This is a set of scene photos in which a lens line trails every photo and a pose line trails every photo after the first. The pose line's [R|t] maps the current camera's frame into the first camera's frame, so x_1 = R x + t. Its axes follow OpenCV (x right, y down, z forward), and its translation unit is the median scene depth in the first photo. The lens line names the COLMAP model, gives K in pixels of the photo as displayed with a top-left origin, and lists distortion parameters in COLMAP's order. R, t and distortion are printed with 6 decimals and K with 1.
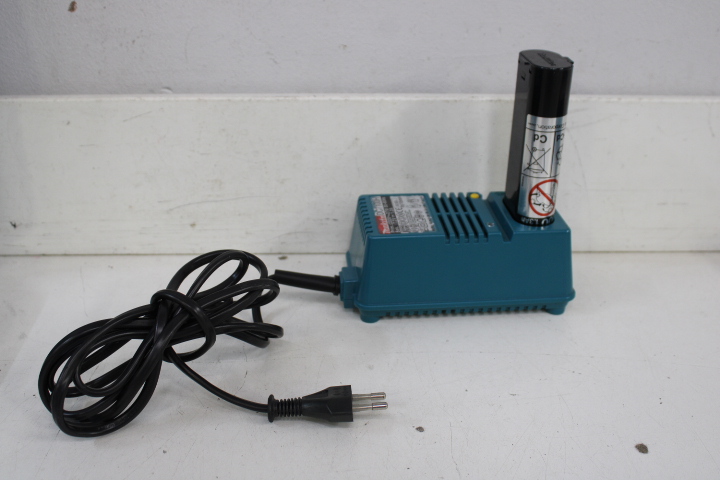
lens RADIAL K [[809.8, 0, 360.0], [0, 809.8, 240.0], [0, 0, 1]] dist [-0.126777, 0.156188]
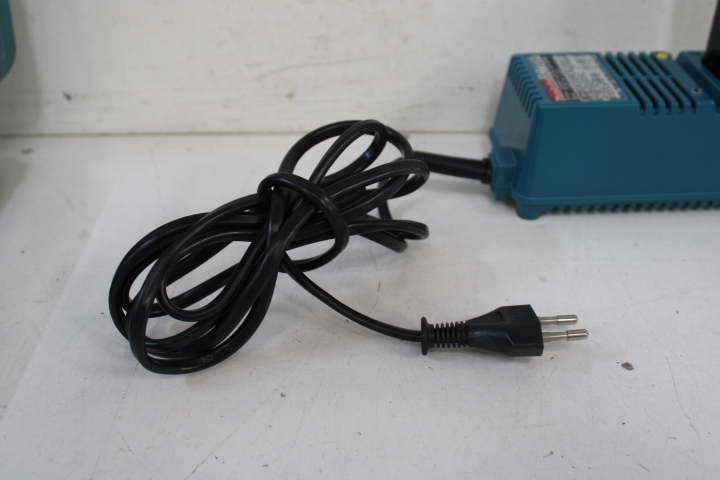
lens RADIAL K [[809.8, 0, 360.0], [0, 809.8, 240.0], [0, 0, 1]] dist [-0.126777, 0.156188]
pose [[0.998195, 0.009248, -0.059333, -0.095896], [-0.001569, 0.991749, 0.128181, 0.021738], [0.060028, -0.127857, 0.989974, 0.213311]]
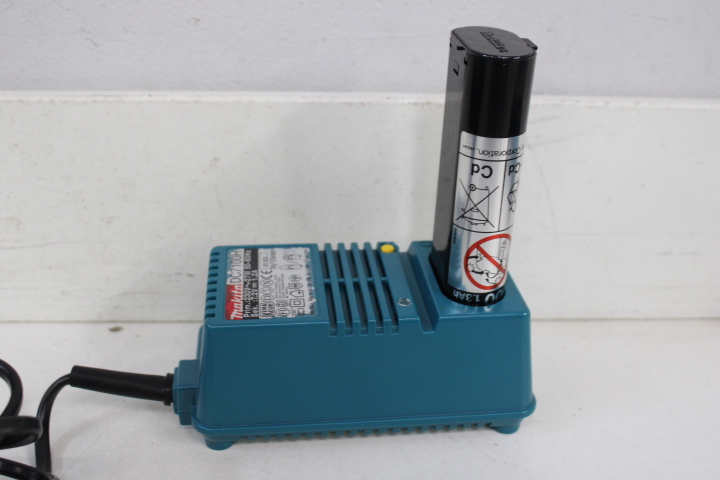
lens RADIAL K [[809.8, 0, 360.0], [0, 809.8, 240.0], [0, 0, 1]] dist [-0.126777, 0.156188]
pose [[0.999481, 0.006261, 0.031602, 0.096834], [-0.006901, 0.999772, 0.020183, -0.073639], [-0.031468, -0.020390, 0.999297, 0.332556]]
